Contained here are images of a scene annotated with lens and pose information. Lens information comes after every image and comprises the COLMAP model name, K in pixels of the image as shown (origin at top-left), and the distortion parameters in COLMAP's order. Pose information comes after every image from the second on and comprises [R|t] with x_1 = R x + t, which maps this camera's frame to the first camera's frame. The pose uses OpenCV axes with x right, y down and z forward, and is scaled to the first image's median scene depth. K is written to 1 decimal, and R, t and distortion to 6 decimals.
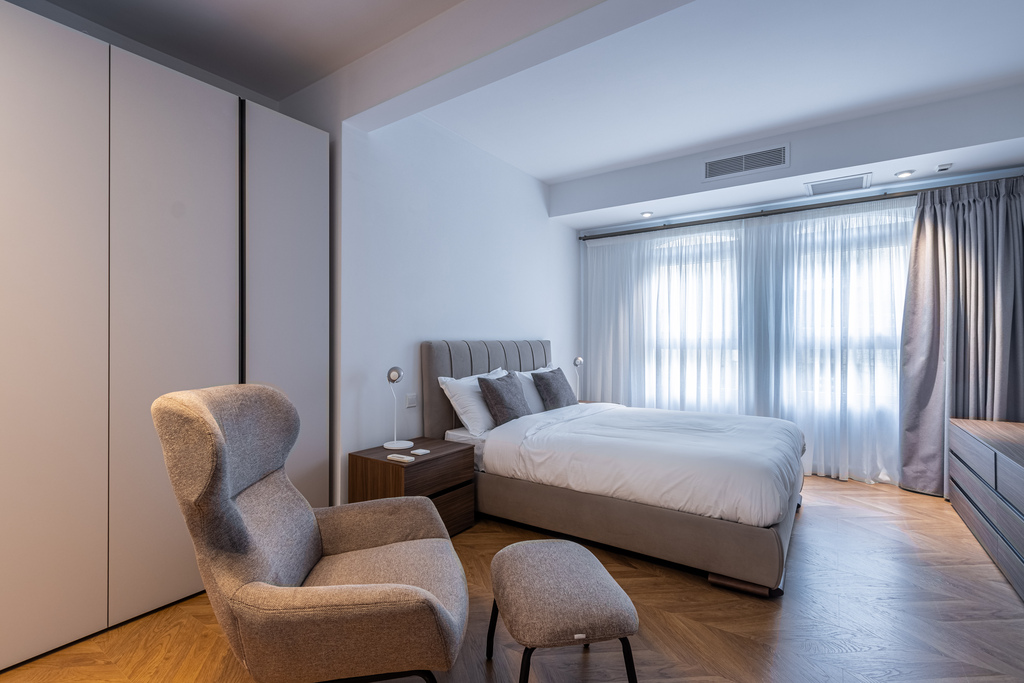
lens RADIAL K [[474.7, 0, 513.2], [0, 474.7, 340.2], [0, 0, 1]] dist [0.004393, 0.000355]
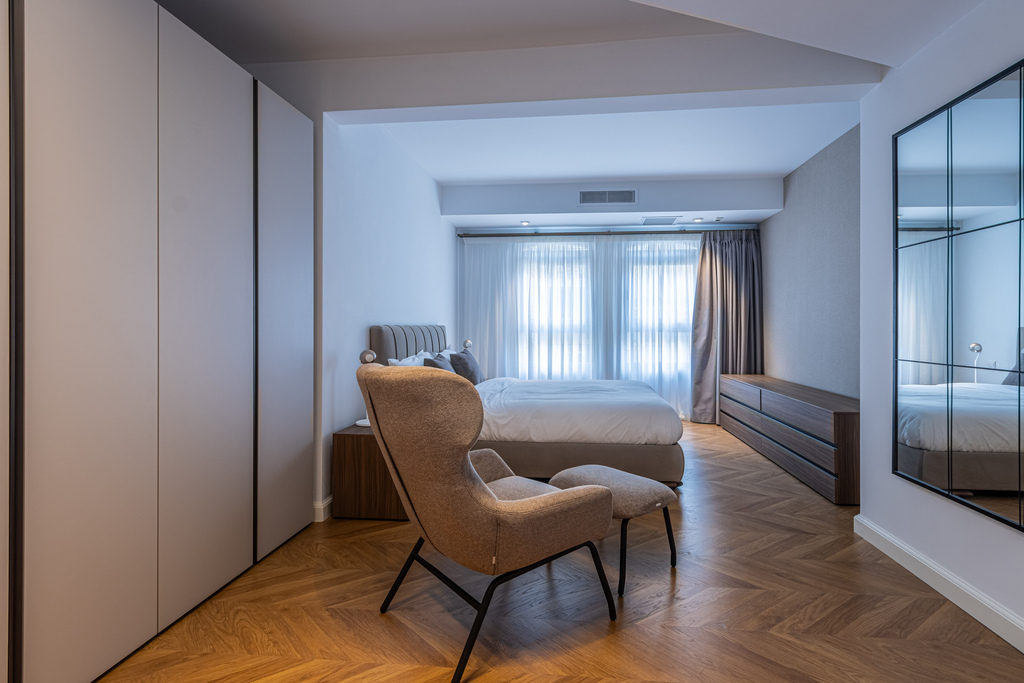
lens RADIAL K [[474.7, 0, 506.4], [0, 474.7, 326.0], [0, 0, 1]] dist [0.004393, 0.000355]
pose [[0.886472, 0.002644, 0.462775, -0.435979], [-0.003293, 0.999994, 0.000595, 0.000809], [-0.462771, -0.002051, 0.886475, -0.086734]]
